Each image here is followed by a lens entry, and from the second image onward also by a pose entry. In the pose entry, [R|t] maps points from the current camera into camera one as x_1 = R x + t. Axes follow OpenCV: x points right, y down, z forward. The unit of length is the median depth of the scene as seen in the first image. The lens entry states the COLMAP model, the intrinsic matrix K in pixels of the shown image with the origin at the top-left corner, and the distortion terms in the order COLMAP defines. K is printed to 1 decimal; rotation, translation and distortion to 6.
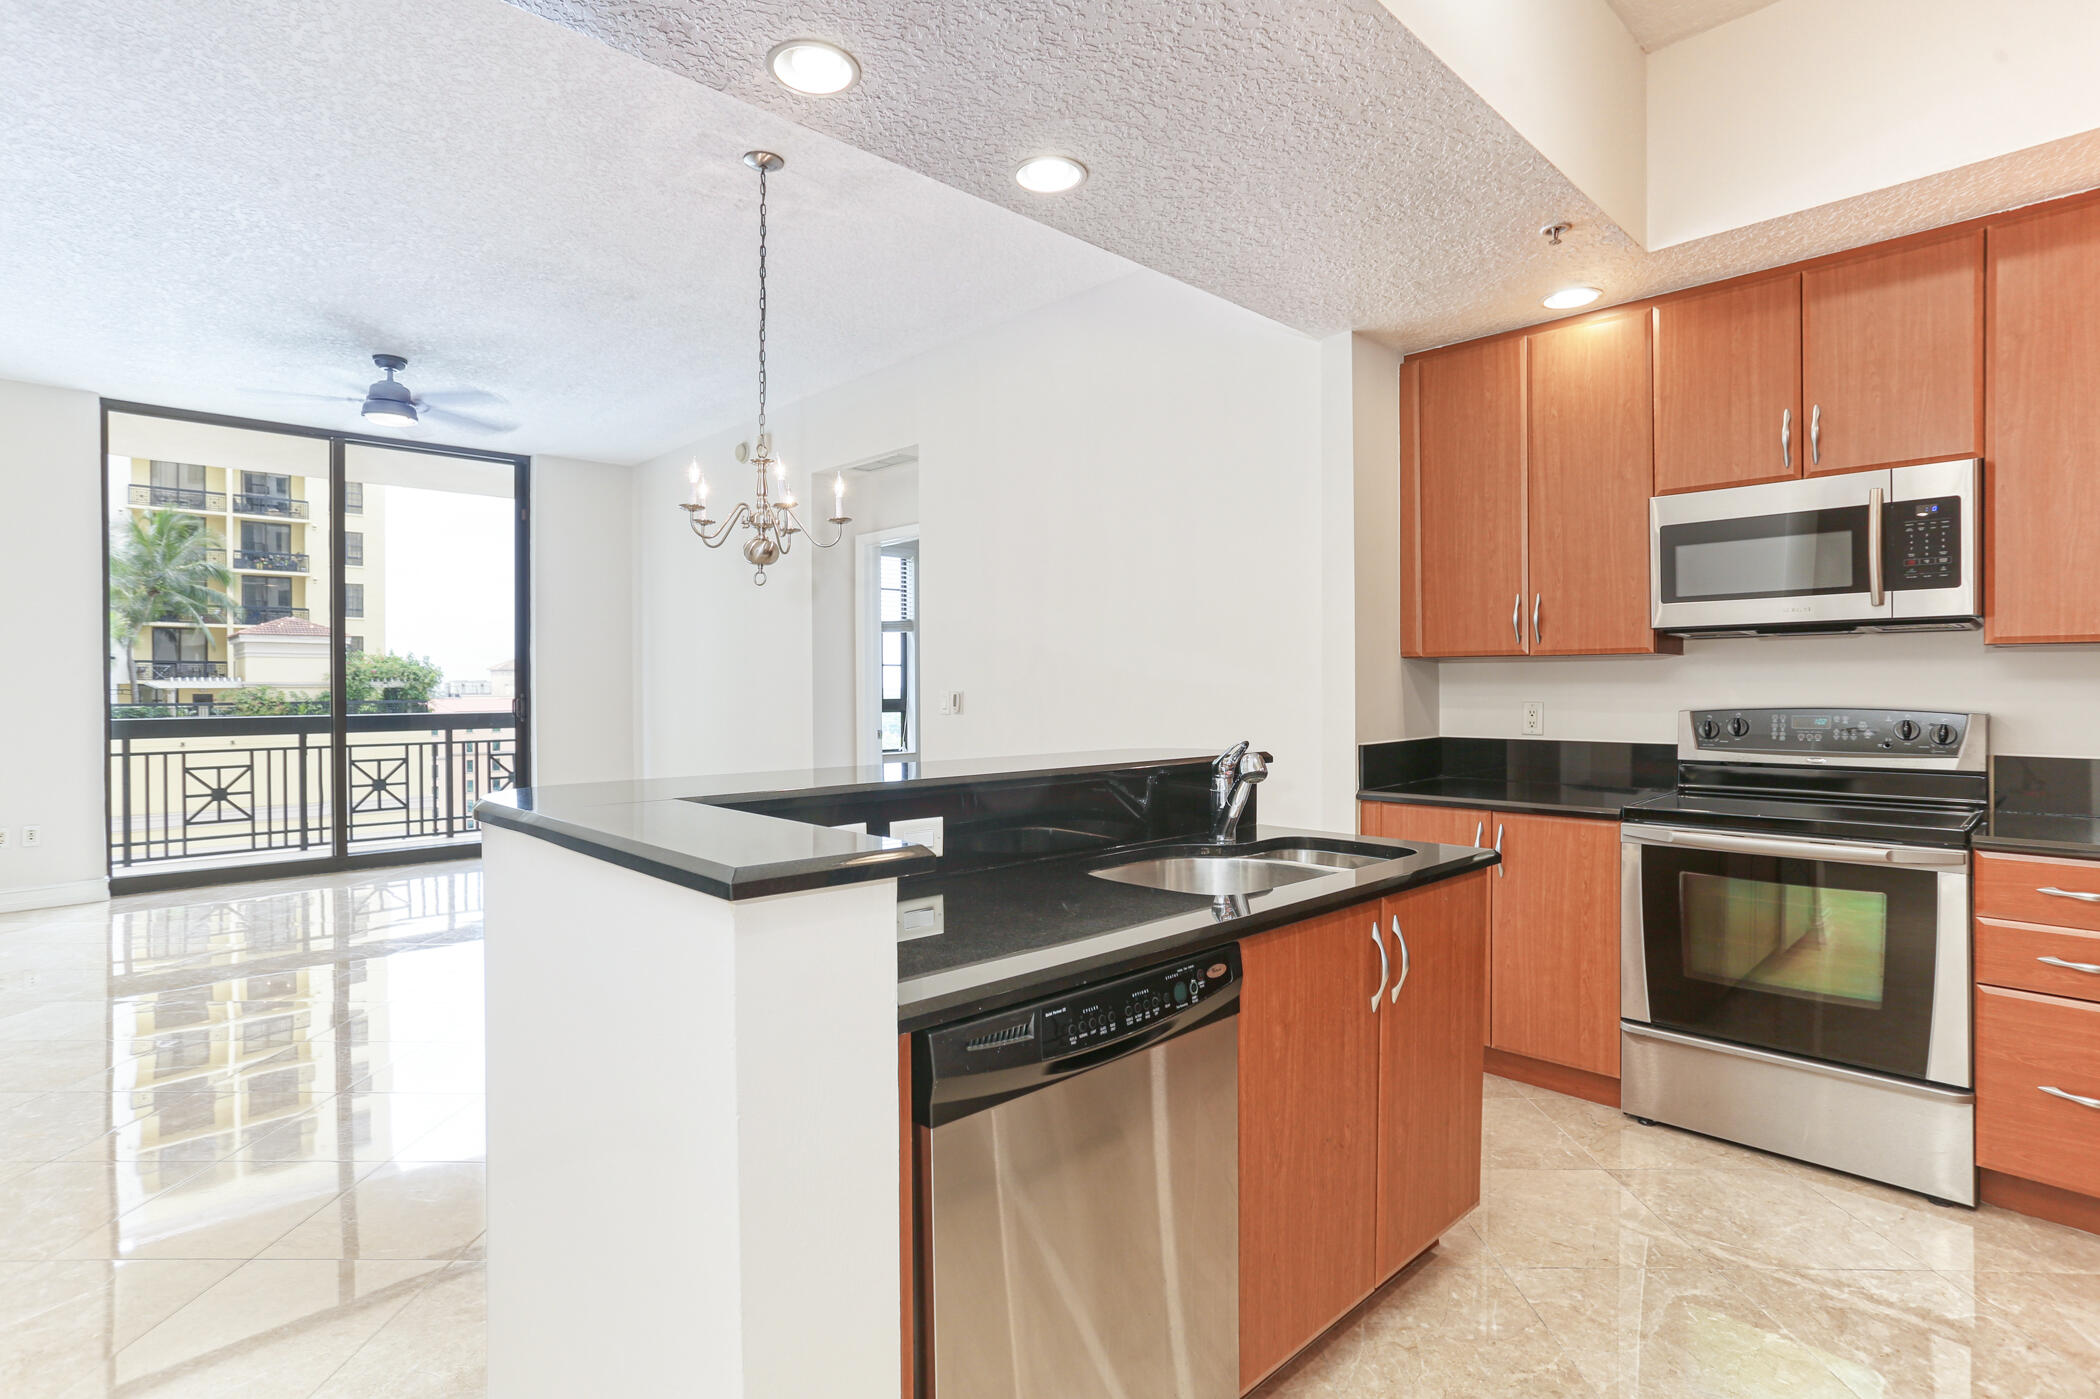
lens RADIAL K [[1009.4, 0, 1049.4], [0, 1009.4, 686.5], [0, 0, 1]] dist [-0.051083, 0.029395]
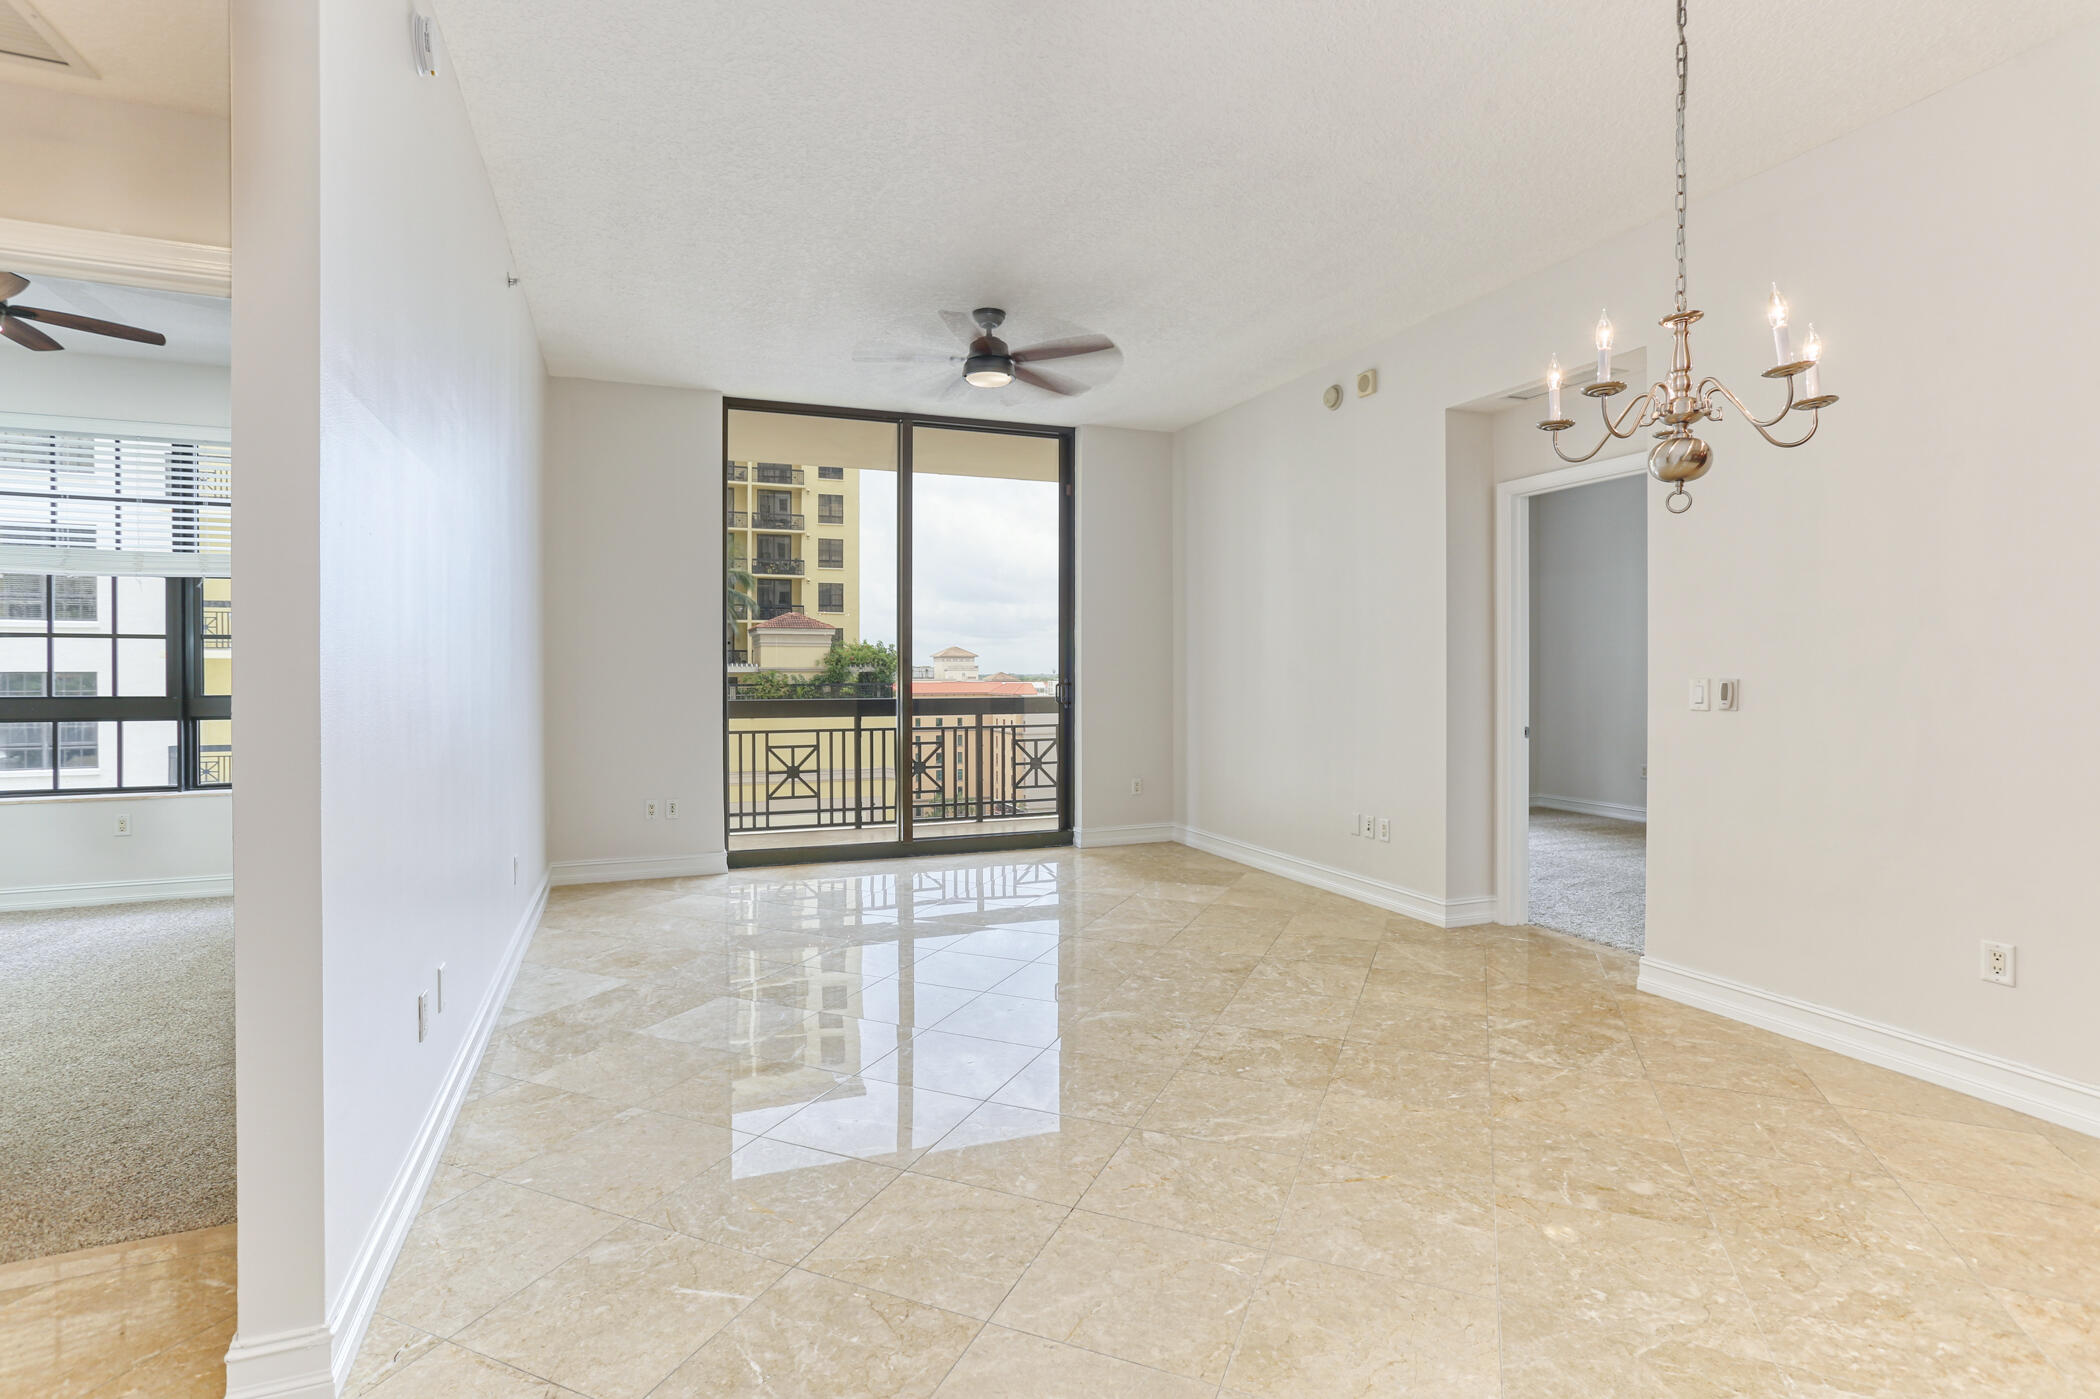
lens RADIAL K [[988.1, 0, 1057.8], [0, 988.1, 677.3], [0, 0, 1]] dist [-0.022890, 0.027025]
pose [[0.927462, 0.005006, -0.373885, -0.171145], [-0.003098, 0.999979, 0.005705, 0.000094], [0.373906, -0.004132, 0.927458, 0.114917]]
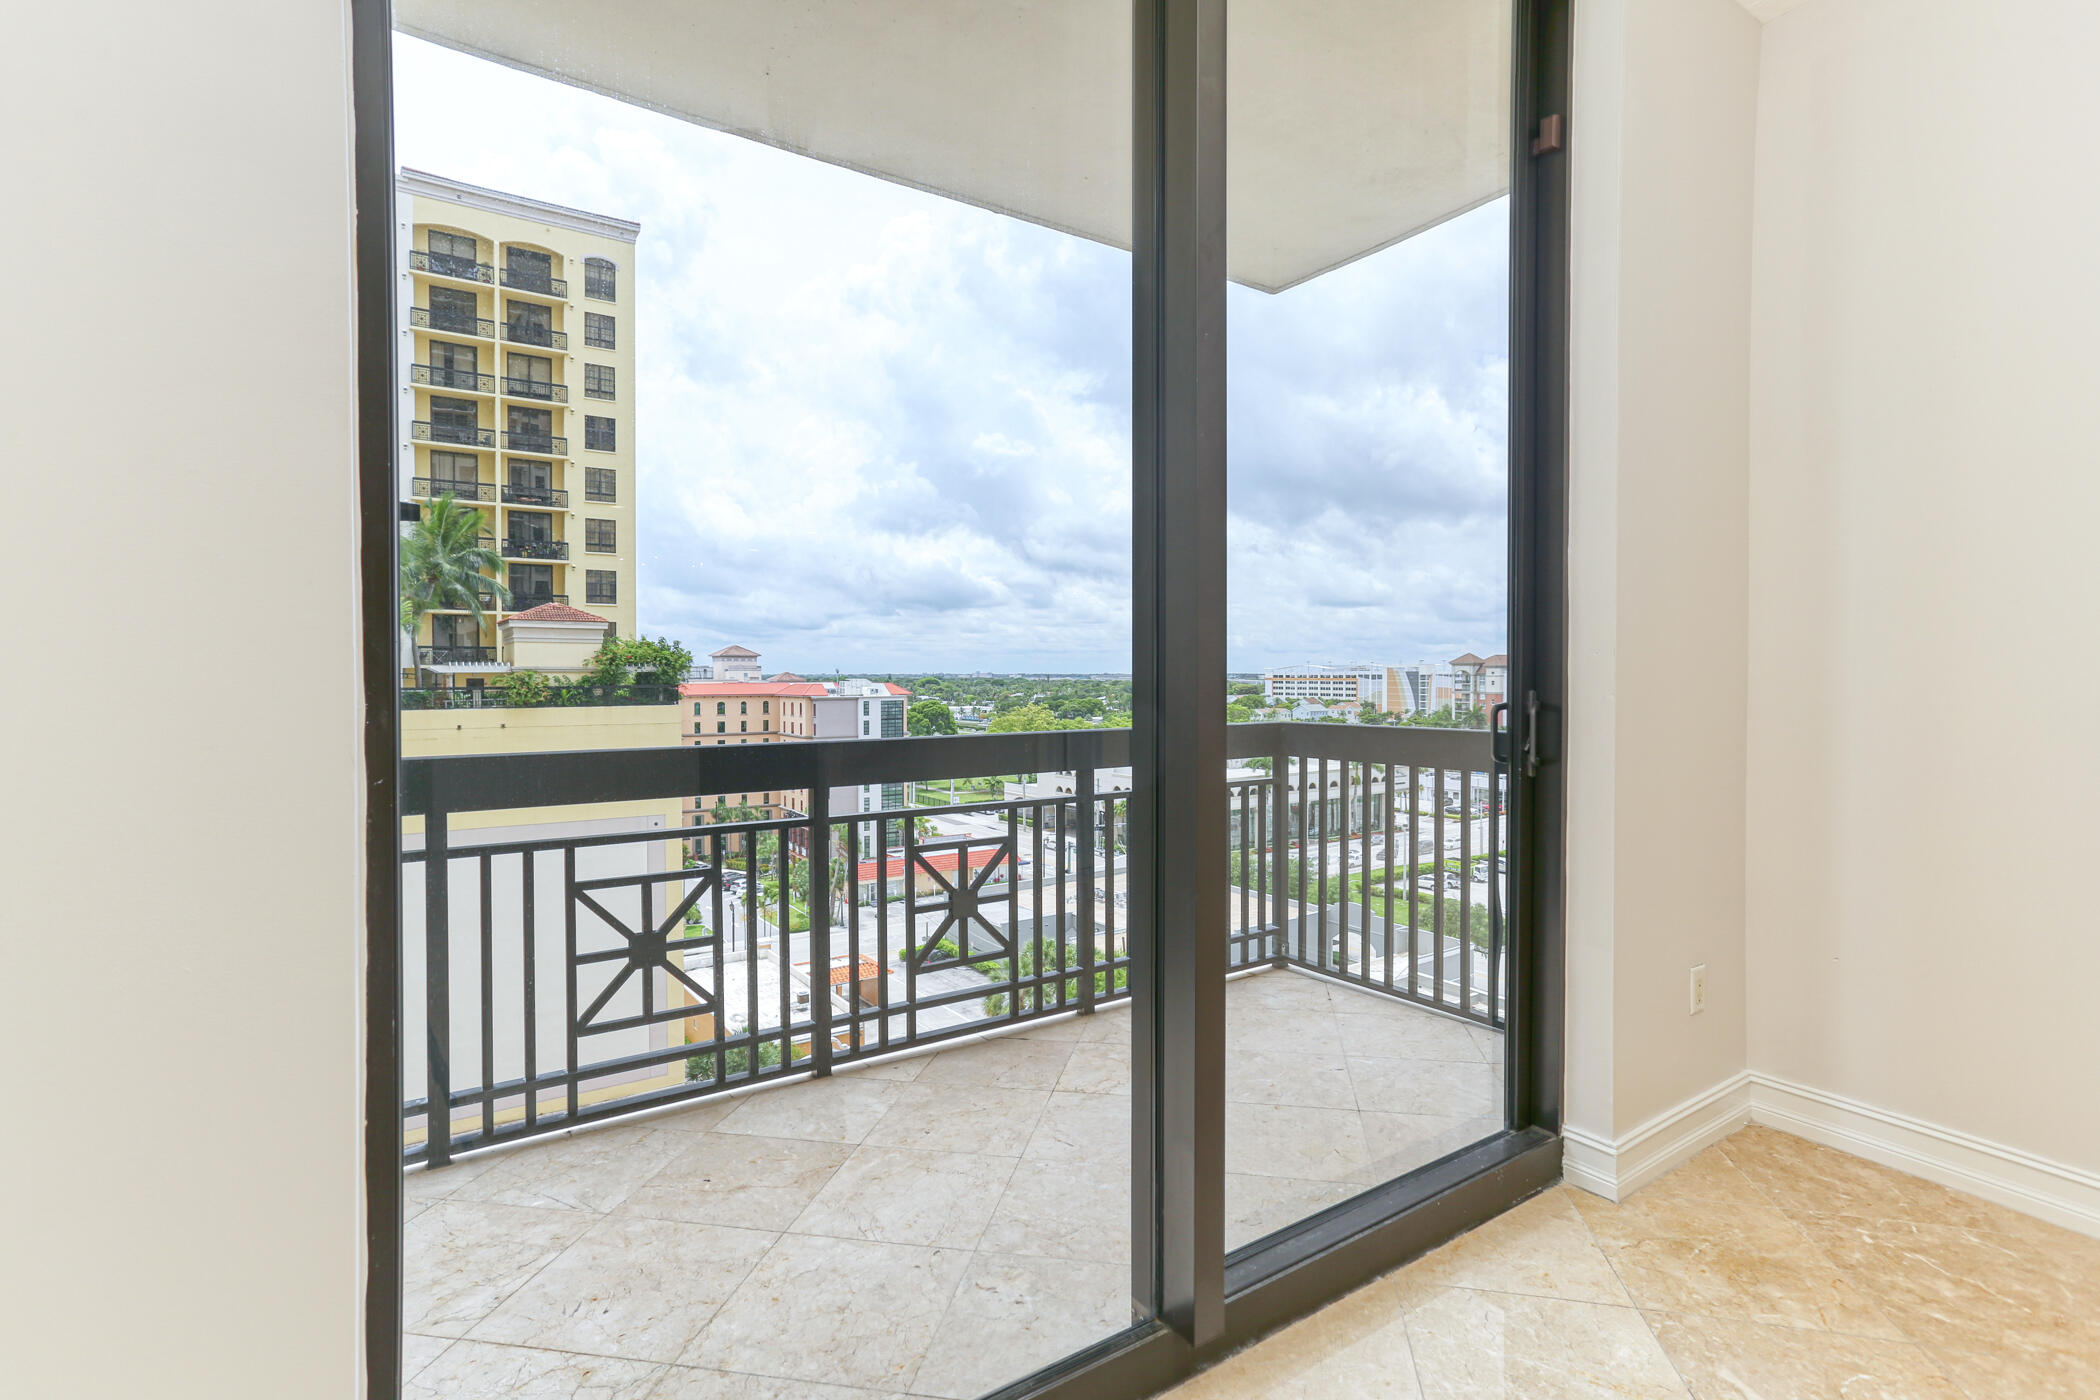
lens RADIAL K [[988.1, 0, 1057.8], [0, 988.1, 677.8], [0, 0, 1]] dist [-0.022890, 0.027025]
pose [[0.985710, 0.001595, -0.168445, -0.597933], [-0.000550, 0.999980, 0.006249, 0.001829], [0.168452, -0.006067, 0.985691, 0.628657]]
